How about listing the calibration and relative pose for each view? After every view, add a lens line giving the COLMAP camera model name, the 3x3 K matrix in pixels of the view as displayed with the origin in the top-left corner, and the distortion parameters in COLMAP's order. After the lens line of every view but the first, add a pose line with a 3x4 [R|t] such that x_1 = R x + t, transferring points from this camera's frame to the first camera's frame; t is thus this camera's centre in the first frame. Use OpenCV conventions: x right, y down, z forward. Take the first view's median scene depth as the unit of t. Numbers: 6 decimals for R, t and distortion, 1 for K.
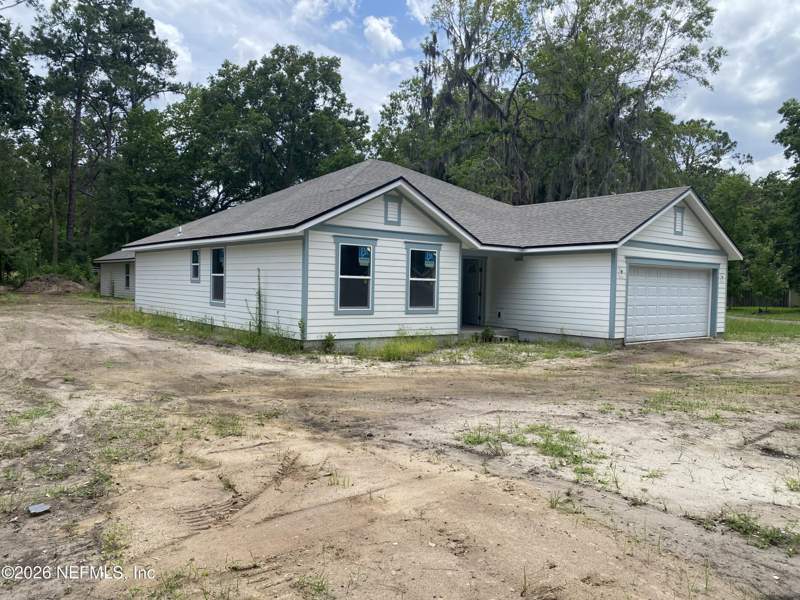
lens RADIAL K [[616.7, 0, 400.0], [0, 616.7, 300.0], [0, 0, 1]] dist [0.024955, -0.002080]
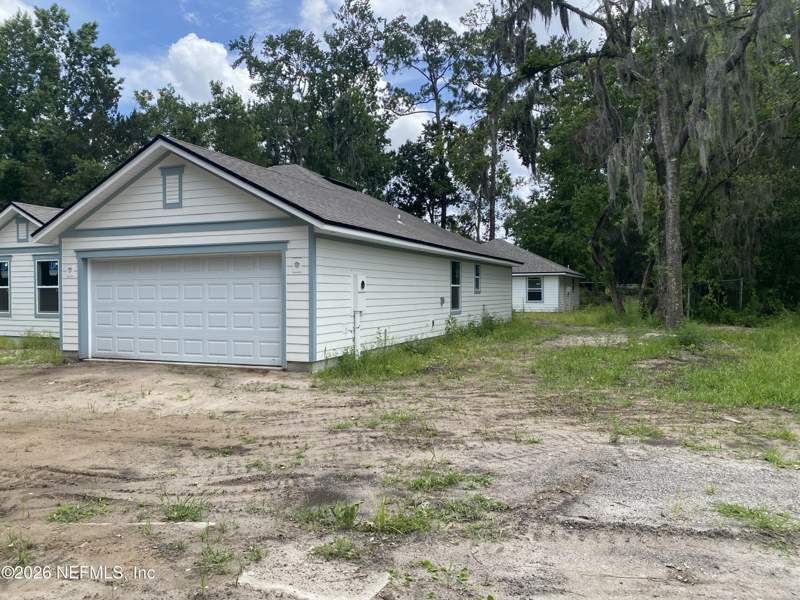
lens RADIAL K [[601.4, 0, 400.0], [0, 601.4, 300.0], [0, 0, 1]] dist [0.049286, -0.054029]
pose [[0.488254, -0.013307, -0.872600, 1.358641], [-0.004611, 0.999830, -0.017828, 0.007416], [0.872690, 0.012728, 0.488110, 1.057922]]
